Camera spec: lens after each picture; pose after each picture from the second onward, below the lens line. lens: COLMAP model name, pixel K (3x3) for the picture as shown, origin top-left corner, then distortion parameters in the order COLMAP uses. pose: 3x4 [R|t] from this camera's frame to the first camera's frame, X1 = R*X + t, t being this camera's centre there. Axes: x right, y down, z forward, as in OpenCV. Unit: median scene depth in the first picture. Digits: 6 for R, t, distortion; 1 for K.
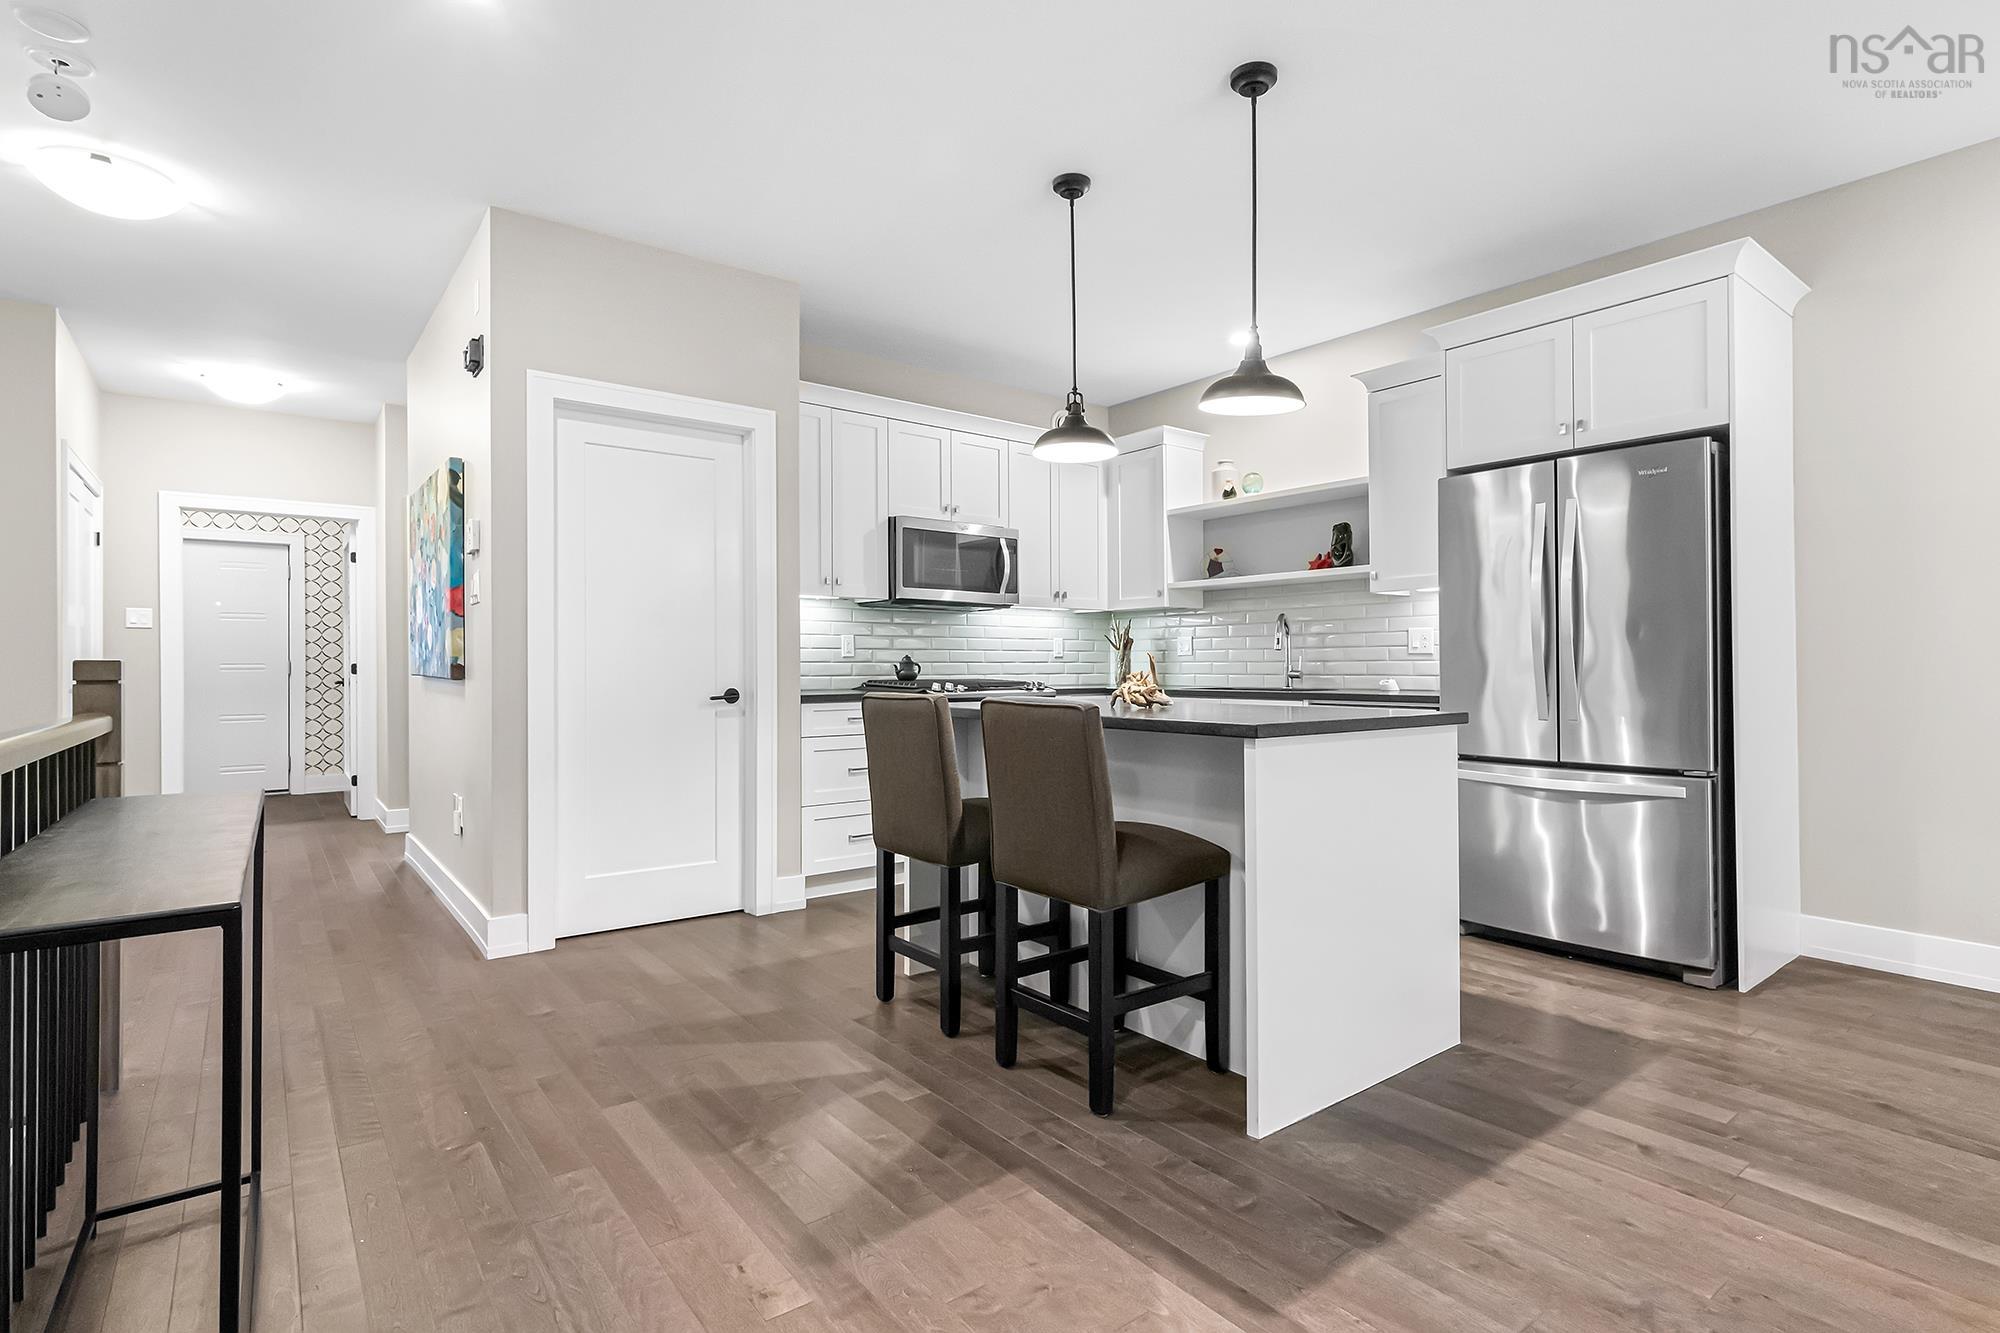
lens RADIAL K [[981.3, 0, 1018.1], [0, 981.3, 646.9], [0, 0, 1]] dist [-0.007062, 0.001235]
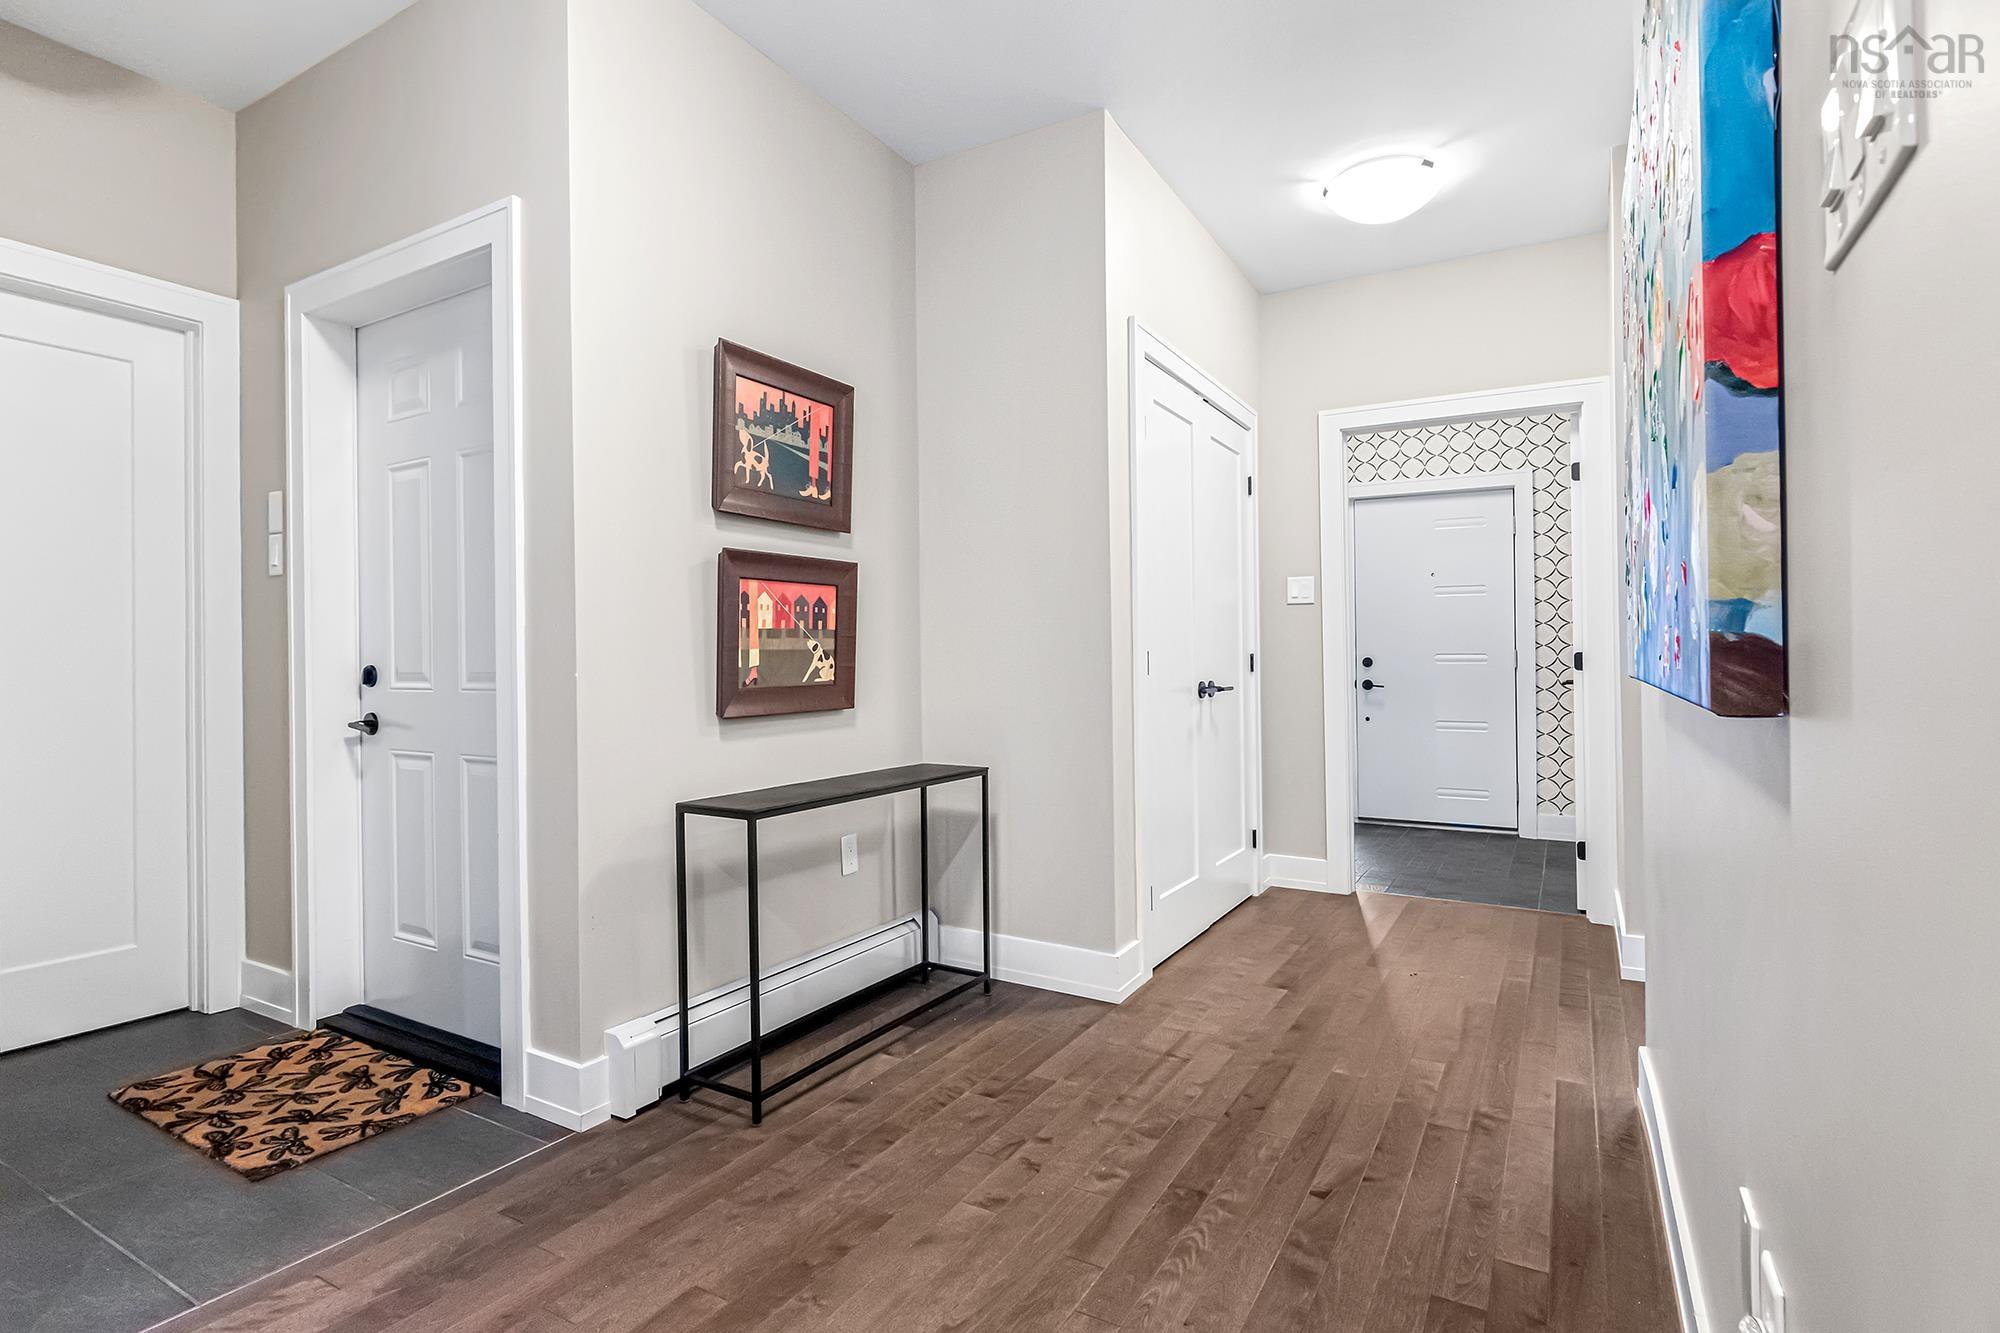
lens RADIAL K [[981.3, 0, 985.5], [0, 981.3, 668.6], [0, 0, 1]] dist [-0.007062, 0.001235]
pose [[0.357796, 0.005429, -0.933784, -0.400345], [0.022987, 0.999629, 0.014620, 0.016766], [0.933517, -0.026696, 0.357538, 0.709138]]
